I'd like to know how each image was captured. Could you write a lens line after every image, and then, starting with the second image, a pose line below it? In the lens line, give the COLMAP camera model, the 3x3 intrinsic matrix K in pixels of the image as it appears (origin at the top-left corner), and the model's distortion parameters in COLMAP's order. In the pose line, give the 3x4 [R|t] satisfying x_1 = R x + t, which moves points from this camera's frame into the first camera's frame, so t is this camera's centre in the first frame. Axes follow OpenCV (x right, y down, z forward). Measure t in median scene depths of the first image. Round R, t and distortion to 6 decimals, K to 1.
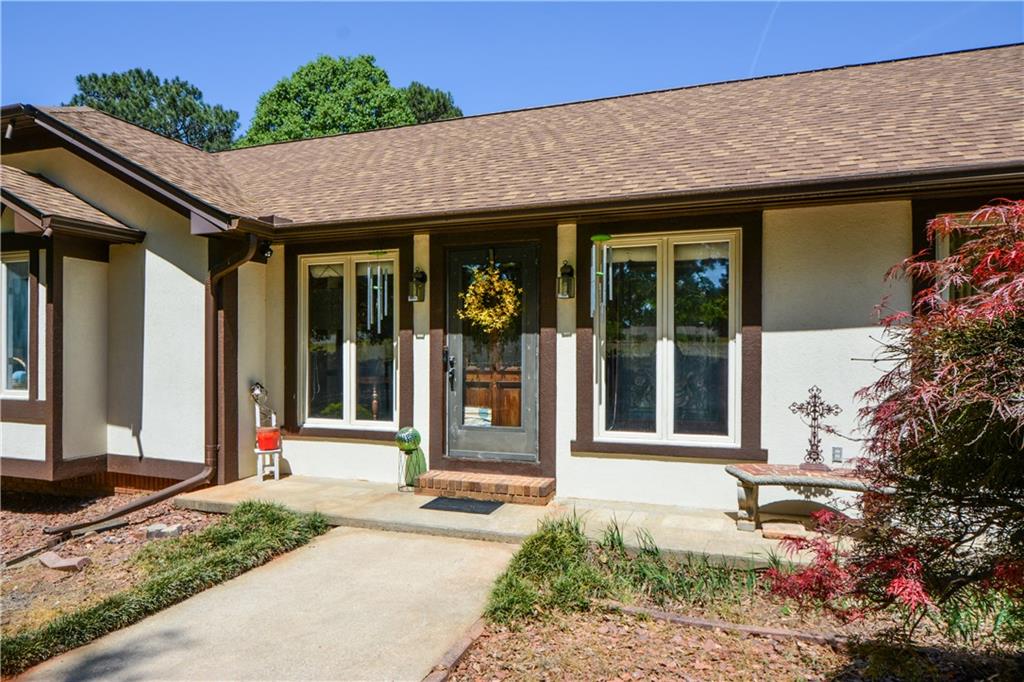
lens RADIAL K [[628.4, 0, 487.3], [0, 628.4, 350.4], [0, 0, 1]] dist [-0.020227, -0.000218]
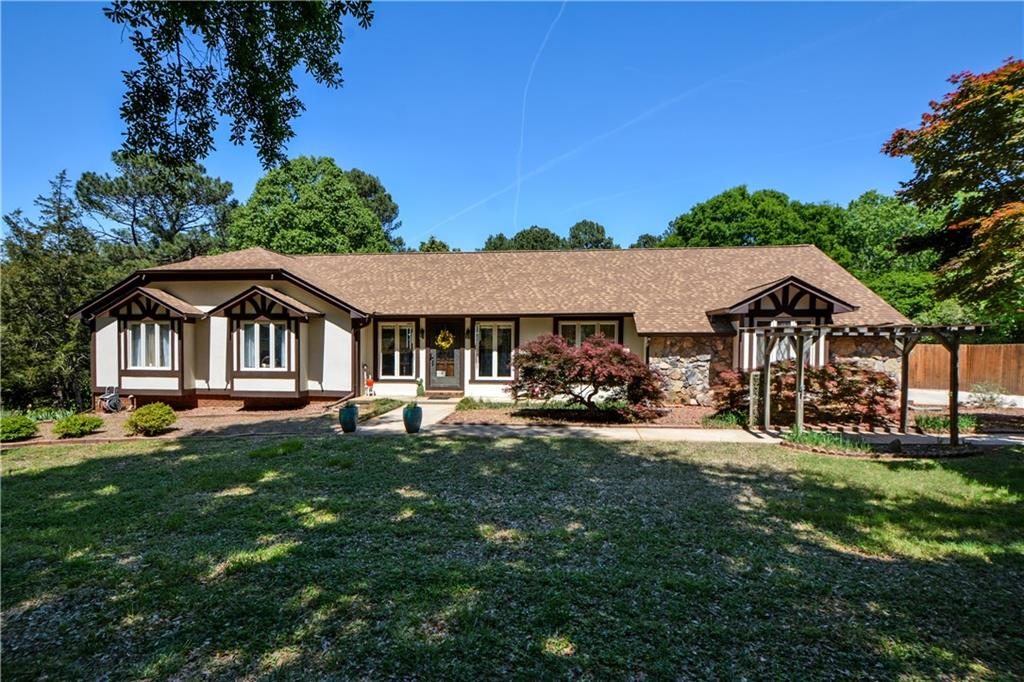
lens RADIAL K [[472.4, 0, 511.8], [0, 472.4, 340.3], [0, 0, 1]] dist [-0.001119, -0.000063]
pose [[0.966390, -0.000292, 0.257082, -0.288488], [-0.000116, 0.999999, 0.001573, -0.074352], [-0.257082, -0.001550, 0.966388, -1.482895]]
